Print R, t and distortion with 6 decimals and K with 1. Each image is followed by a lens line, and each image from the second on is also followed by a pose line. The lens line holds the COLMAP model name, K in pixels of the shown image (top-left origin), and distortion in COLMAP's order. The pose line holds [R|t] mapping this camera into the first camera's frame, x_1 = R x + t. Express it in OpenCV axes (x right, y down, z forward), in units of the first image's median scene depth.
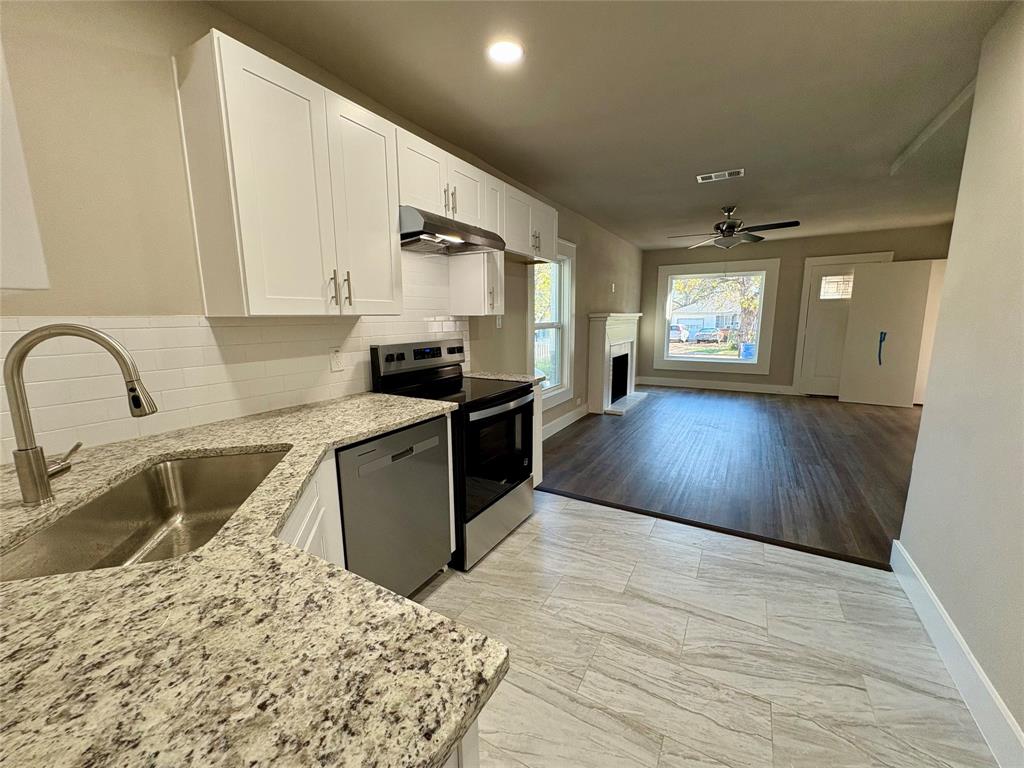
lens RADIAL K [[410.6, 0, 511.9], [0, 410.6, 383.0], [0, 0, 1]] dist [0.002772, -0.000337]
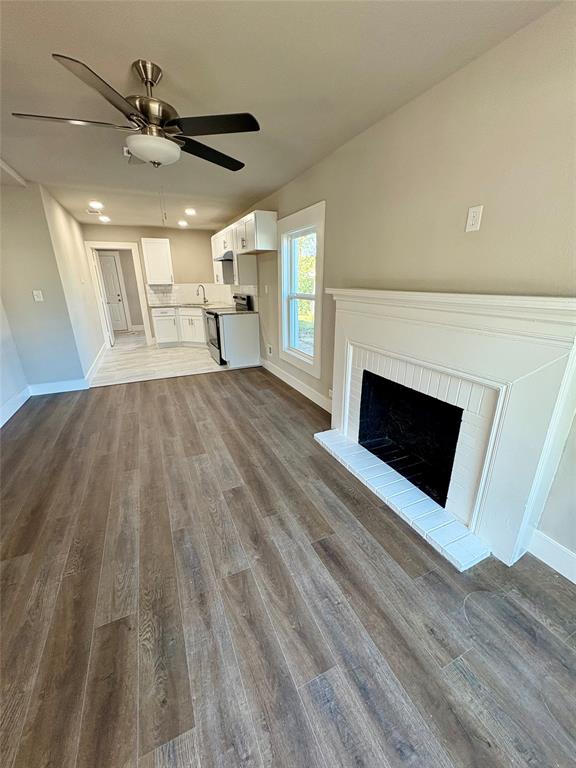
lens RADIAL K [[308.0, 0, 287.0], [0, 308.0, 383.4], [0, 0, 1]] dist [0.002772, -0.000337]
pose [[-0.579203, 0.272851, -0.768164, 1.482662], [-0.123147, 0.902220, 0.413321, -0.481611], [0.805828, 0.333994, -0.488968, 2.607716]]
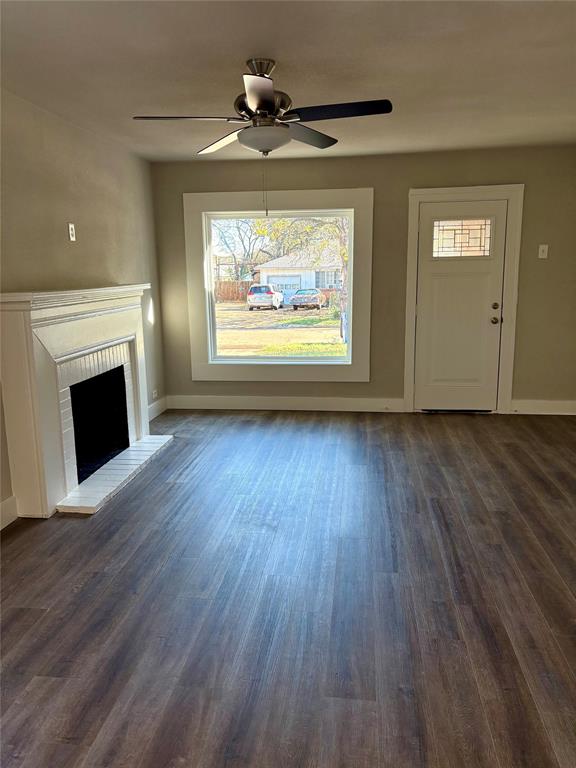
lens RADIAL K [[583.6, 0, 286.2], [0, 583.6, 382.9], [0, 0, 1]] dist [0.042826, -0.024395]
pose [[0.921022, -0.081110, 0.380971, 0.501941], [0.070712, 0.996644, 0.041237, -0.173195], [-0.383037, -0.011040, 0.923667, 0.689419]]
